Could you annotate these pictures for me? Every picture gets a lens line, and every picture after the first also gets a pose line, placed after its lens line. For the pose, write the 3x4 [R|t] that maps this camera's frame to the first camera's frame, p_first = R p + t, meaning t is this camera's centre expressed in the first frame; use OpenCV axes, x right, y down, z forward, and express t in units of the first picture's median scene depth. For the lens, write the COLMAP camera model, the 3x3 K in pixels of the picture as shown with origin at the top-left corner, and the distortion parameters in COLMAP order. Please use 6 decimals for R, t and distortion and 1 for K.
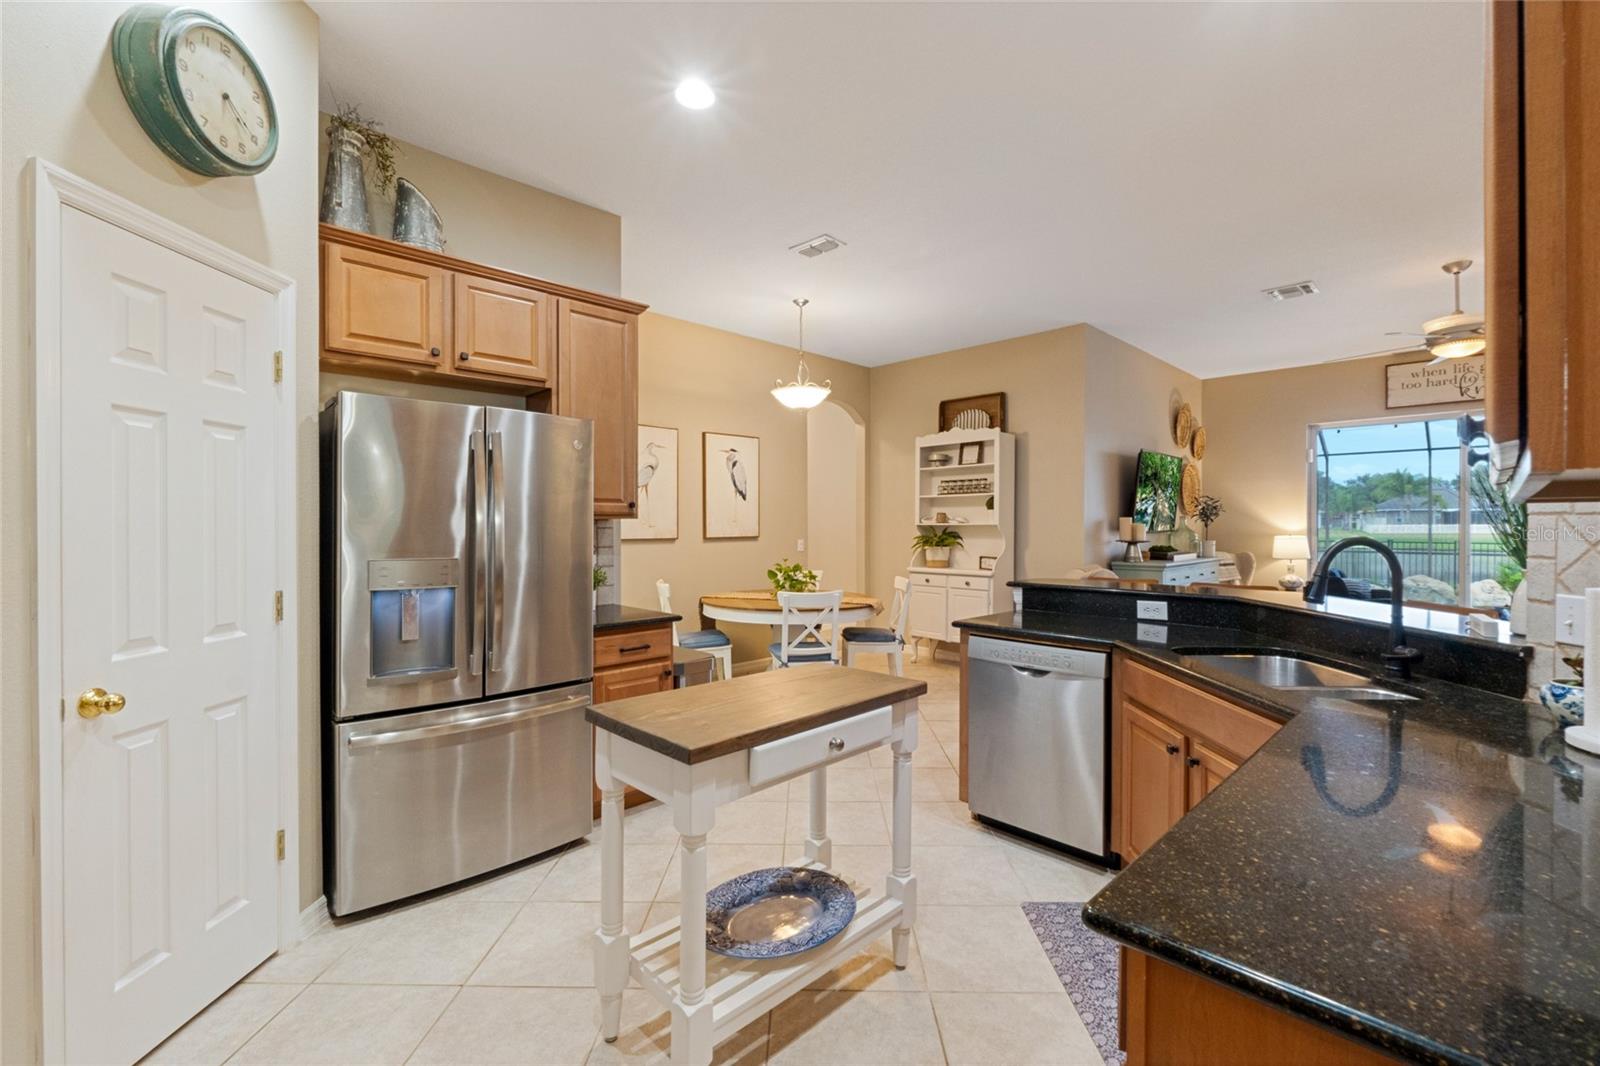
lens RADIAL K [[687.8, 0, 807.8], [0, 687.8, 526.9], [0, 0, 1]] dist [-0.001464, -0.000516]
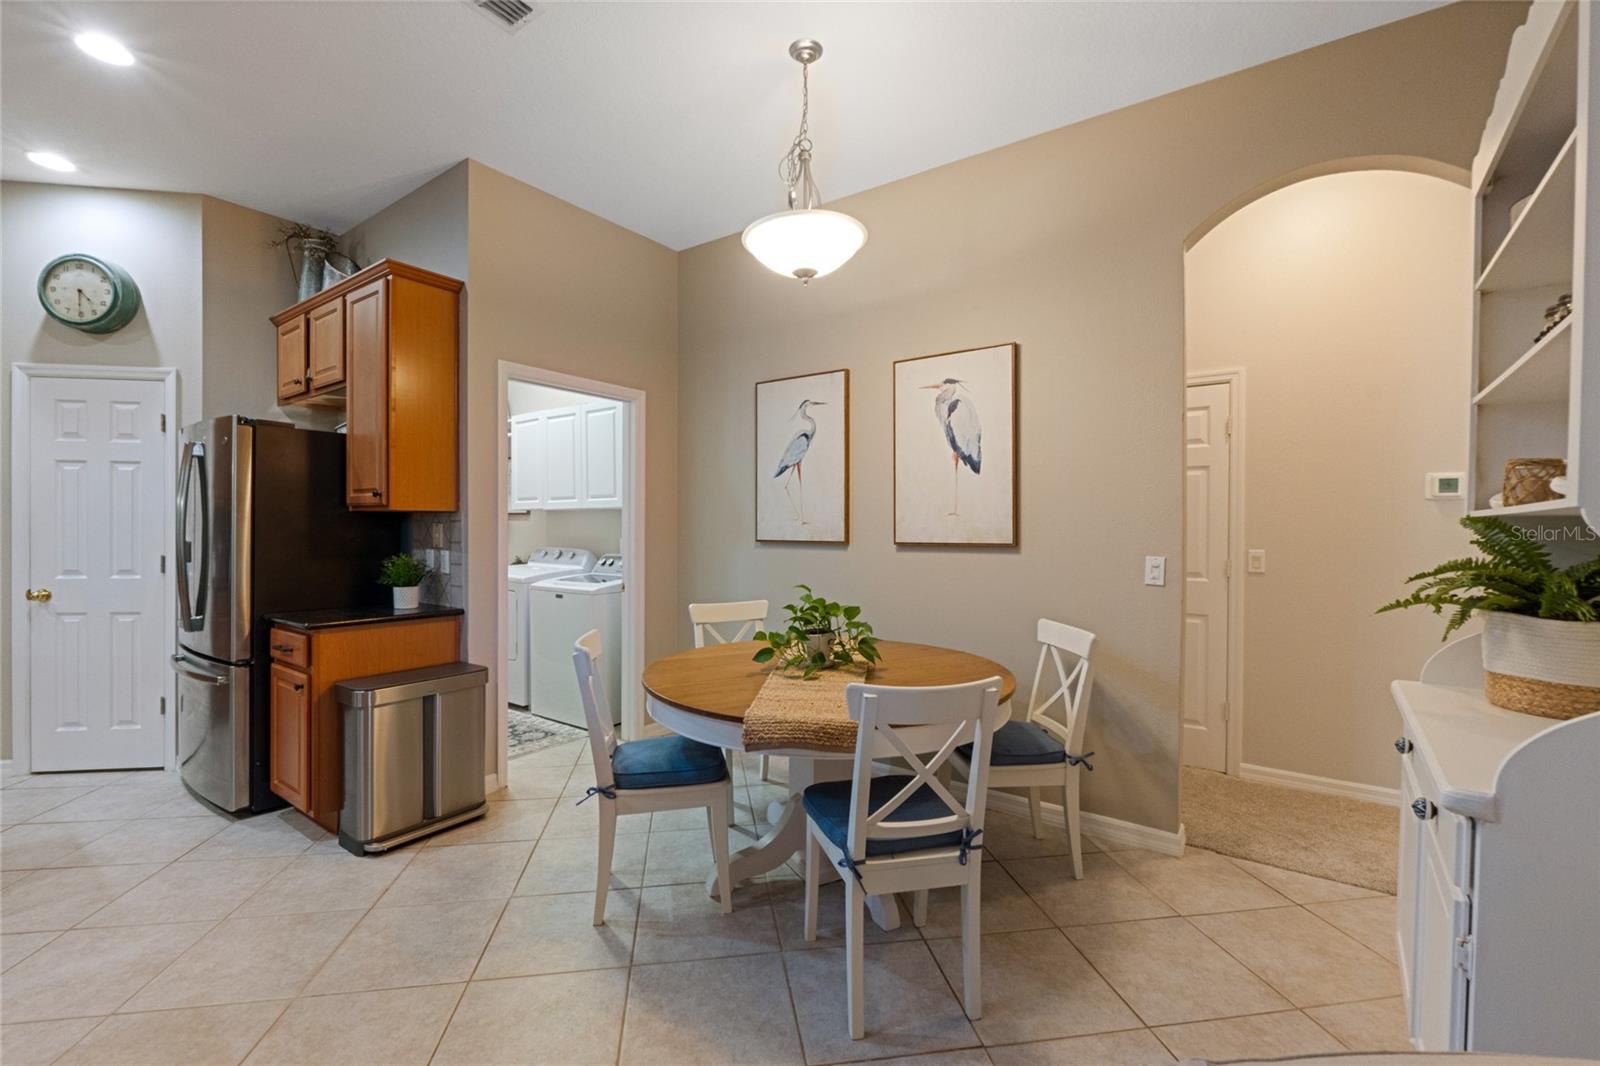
lens RADIAL K [[696.7, 0, 805.7], [0, 696.7, 531.0], [0, 0, 1]] dist [-0.009615, 0.000550]
pose [[0.161761, 0.006092, -0.986811, 0.781121], [-0.009399, 0.999945, 0.004633, 0.006770], [0.986785, 0.008525, 0.161810, 1.532153]]
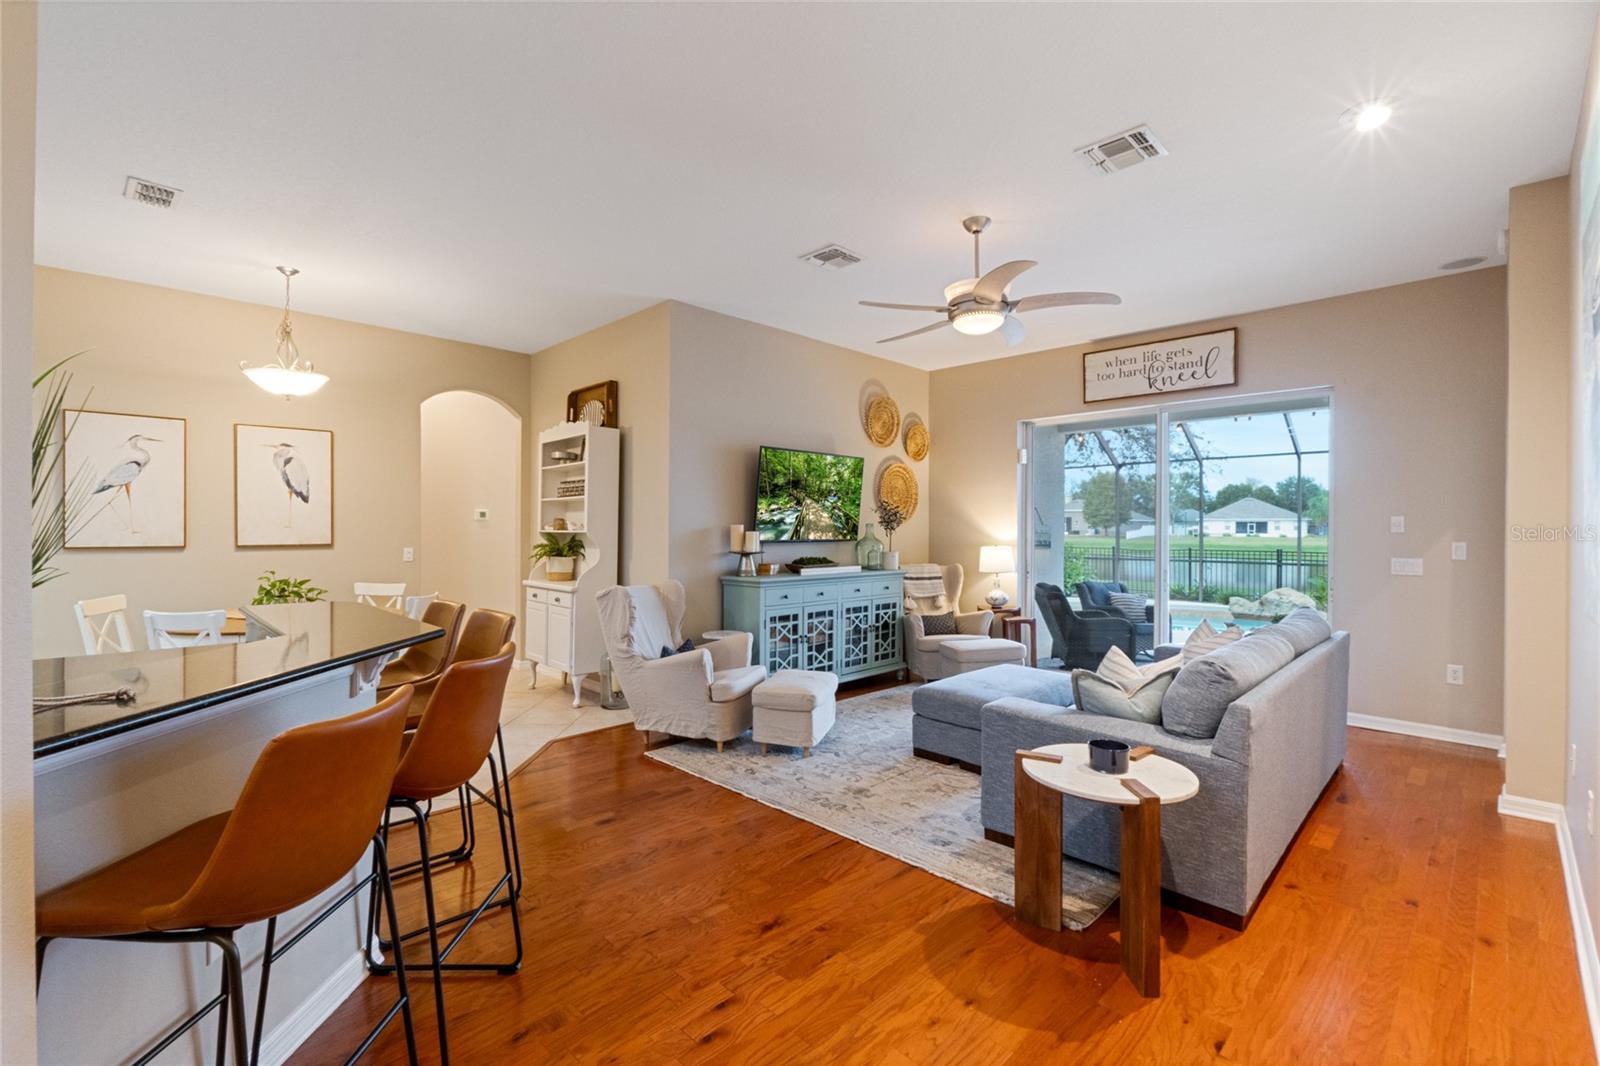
lens RADIAL K [[698.3, 0, 800.0], [0, 698.3, 533.0], [0, 0, 1]] dist [-0.003584, -0.000857]
pose [[0.999980, 0.005921, -0.002127, 1.041901], [-0.005916, 0.999980, 0.002123, -0.011332], [0.002140, -0.002110, 0.999995, 0.226679]]
